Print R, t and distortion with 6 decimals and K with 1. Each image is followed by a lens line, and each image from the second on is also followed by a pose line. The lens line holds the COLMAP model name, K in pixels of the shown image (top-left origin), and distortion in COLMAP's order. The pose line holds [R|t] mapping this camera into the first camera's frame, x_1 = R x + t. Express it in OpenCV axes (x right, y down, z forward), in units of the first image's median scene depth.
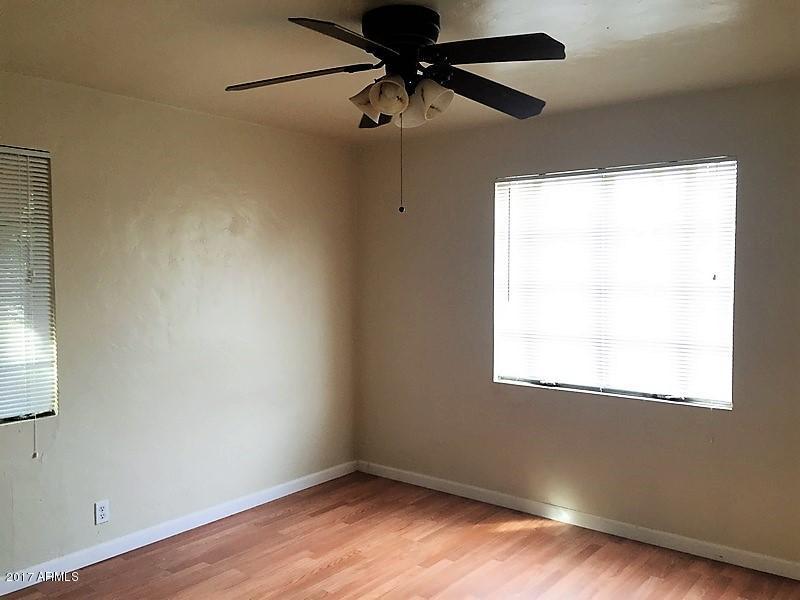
lens RADIAL K [[681.1, 0, 402.1], [0, 681.1, 299.1], [0, 0, 1]] dist [0.057548, -0.061687]
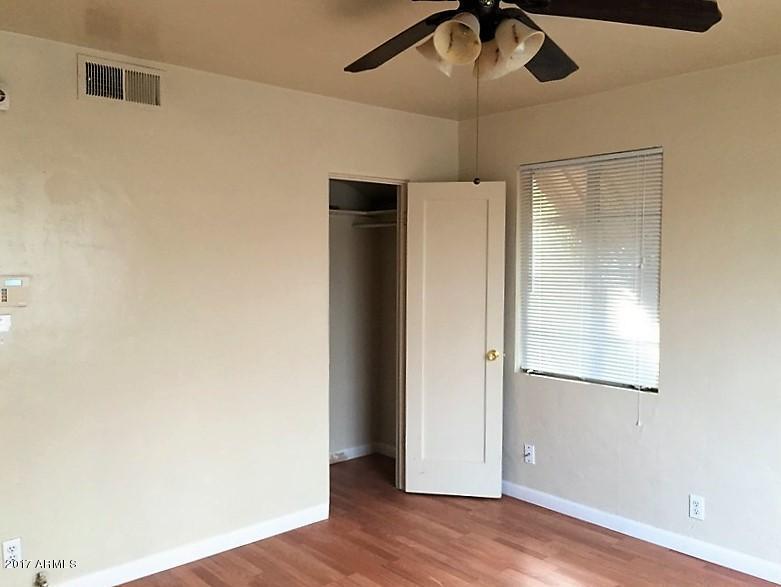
lens RADIAL K [[664.9, 0, 391.0], [0, 664.9, 289.4], [0, 0, 1]] dist [0.057548, -0.061687]
pose [[-0.158225, 0.047267, -0.986271, 0.580194], [-0.037675, 0.997837, 0.053866, -0.032753], [0.986684, 0.045681, -0.156102, 0.748855]]
